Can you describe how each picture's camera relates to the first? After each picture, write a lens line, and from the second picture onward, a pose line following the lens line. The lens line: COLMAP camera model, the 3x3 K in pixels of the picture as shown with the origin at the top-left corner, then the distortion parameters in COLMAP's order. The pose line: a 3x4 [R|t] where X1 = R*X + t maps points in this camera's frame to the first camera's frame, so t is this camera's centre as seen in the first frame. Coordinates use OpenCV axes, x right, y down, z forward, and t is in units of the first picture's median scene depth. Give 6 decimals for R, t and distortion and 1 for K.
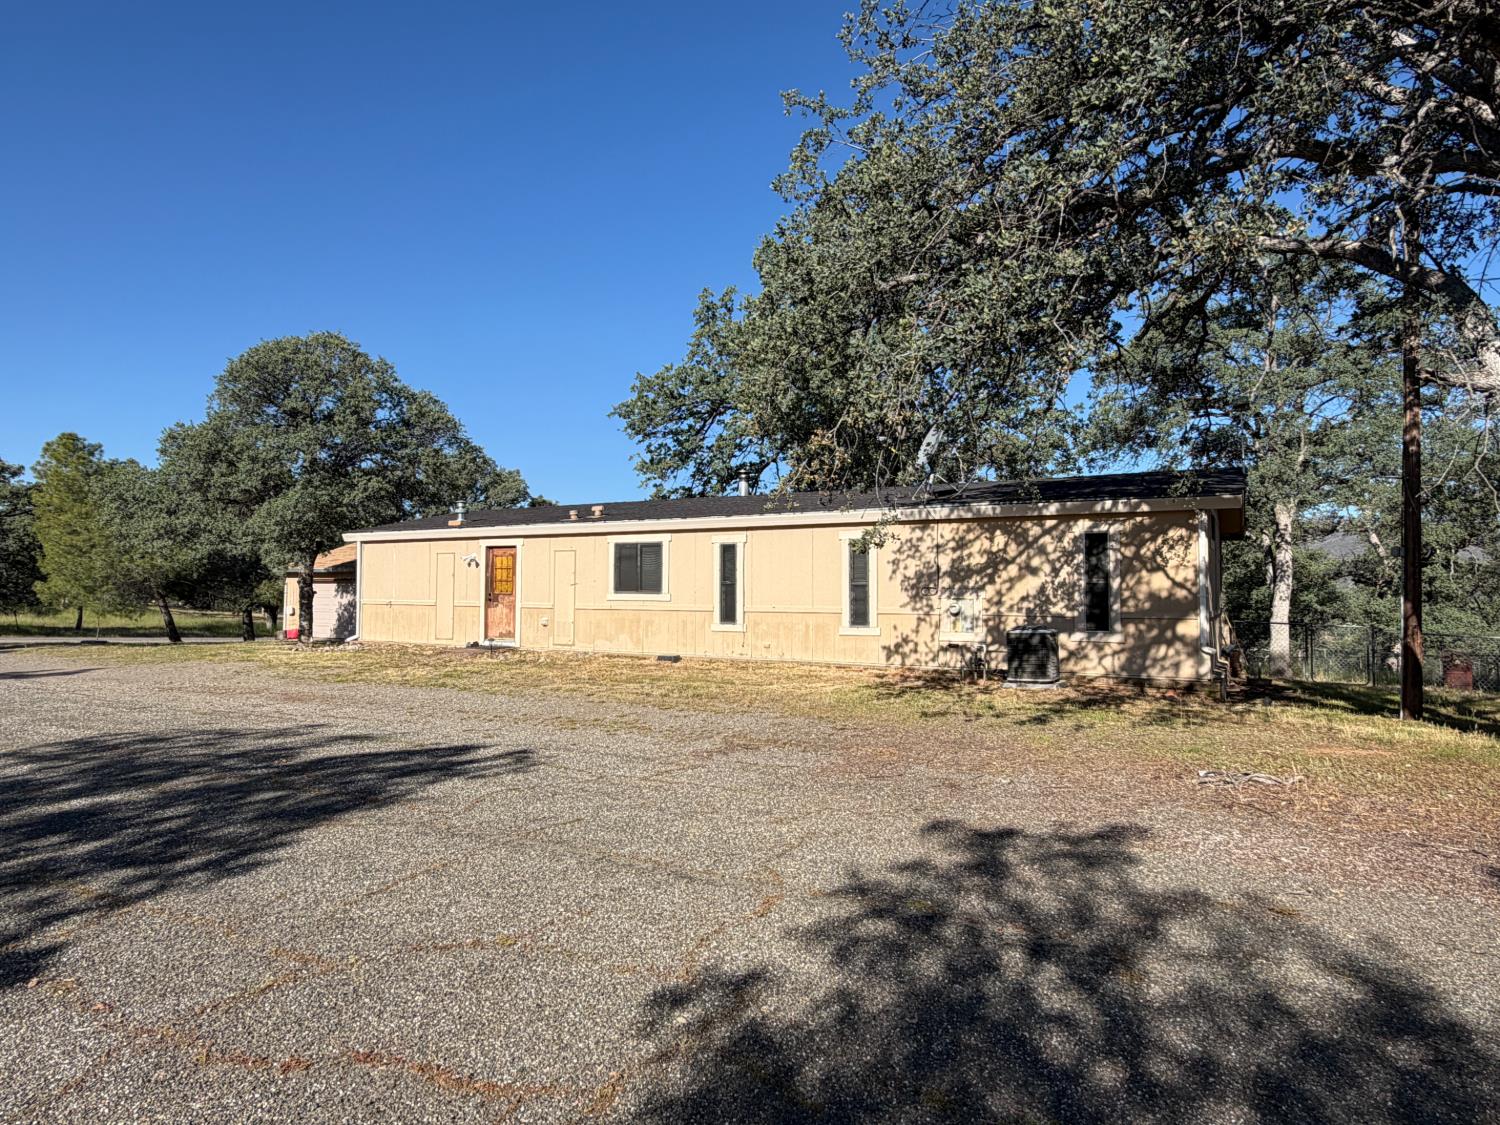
lens RADIAL K [[876.2, 0, 751.7], [0, 876.2, 569.2], [0, 0, 1]] dist [0.001868, 0.001409]
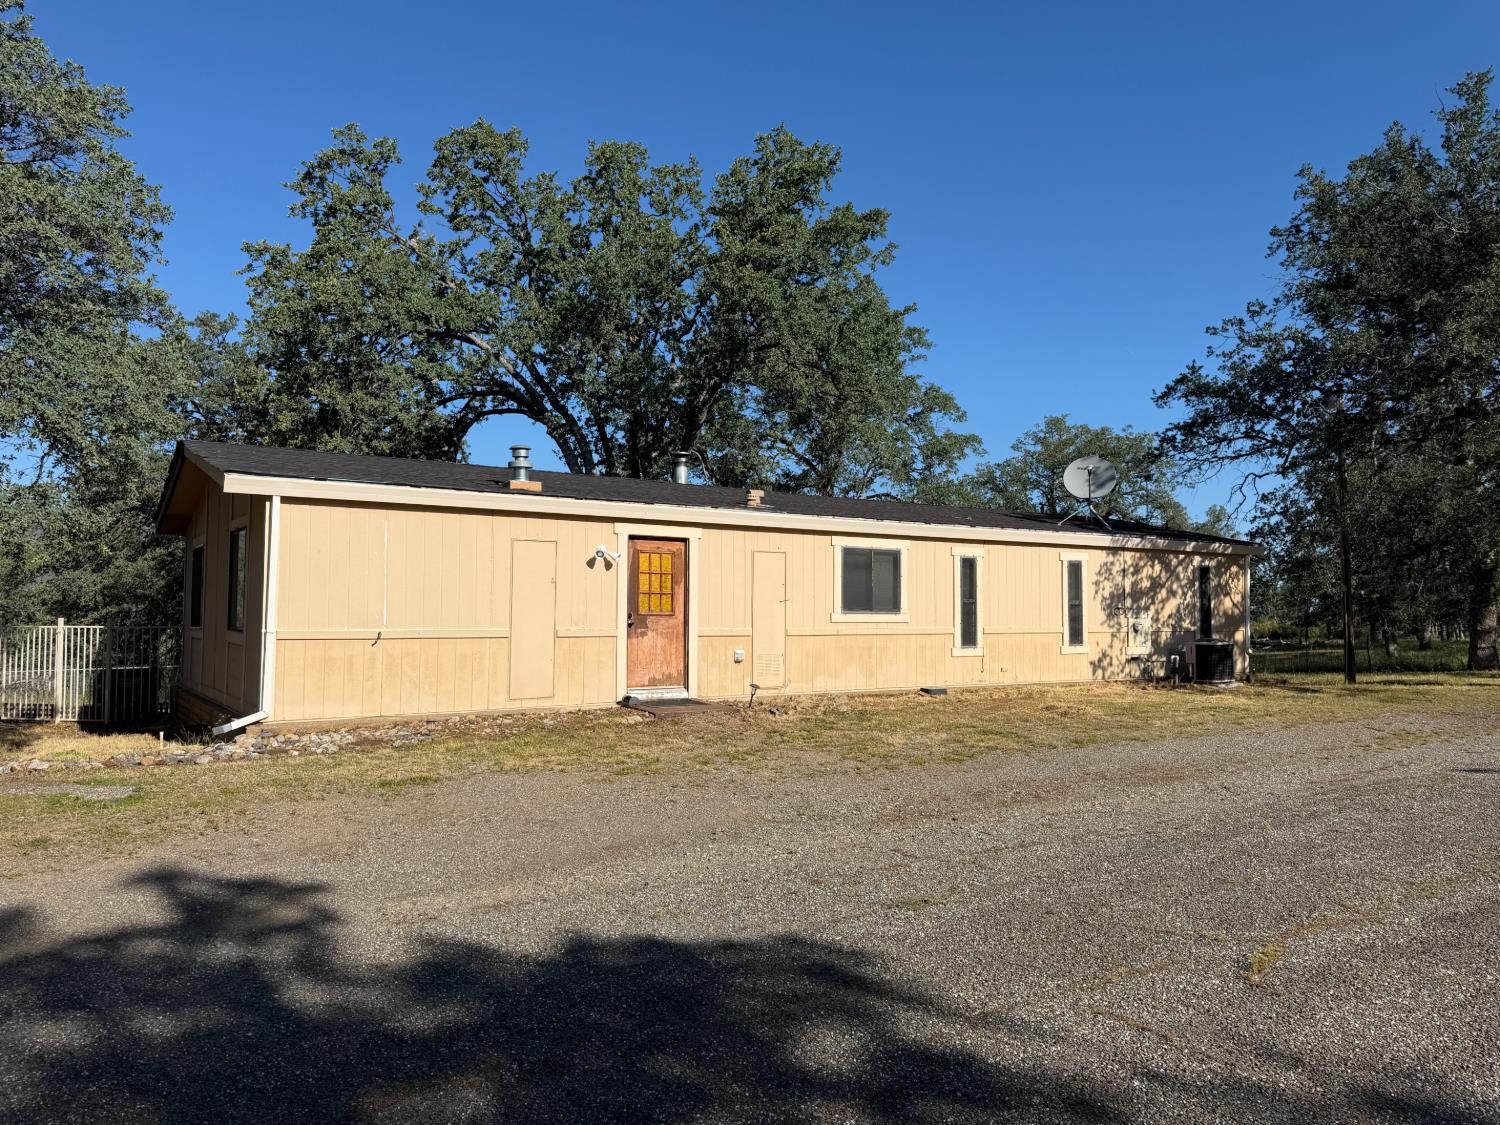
lens RADIAL K [[1049.9, 0, 754.7], [0, 1049.9, 569.6], [0, 0, 1]] dist [0.010194, -0.009064]
pose [[0.457542, 0.032579, 0.888591, -1.210053], [-0.024079, 0.999416, -0.024243, 0.016816], [-0.888862, -0.010304, 0.458059, 0.797816]]
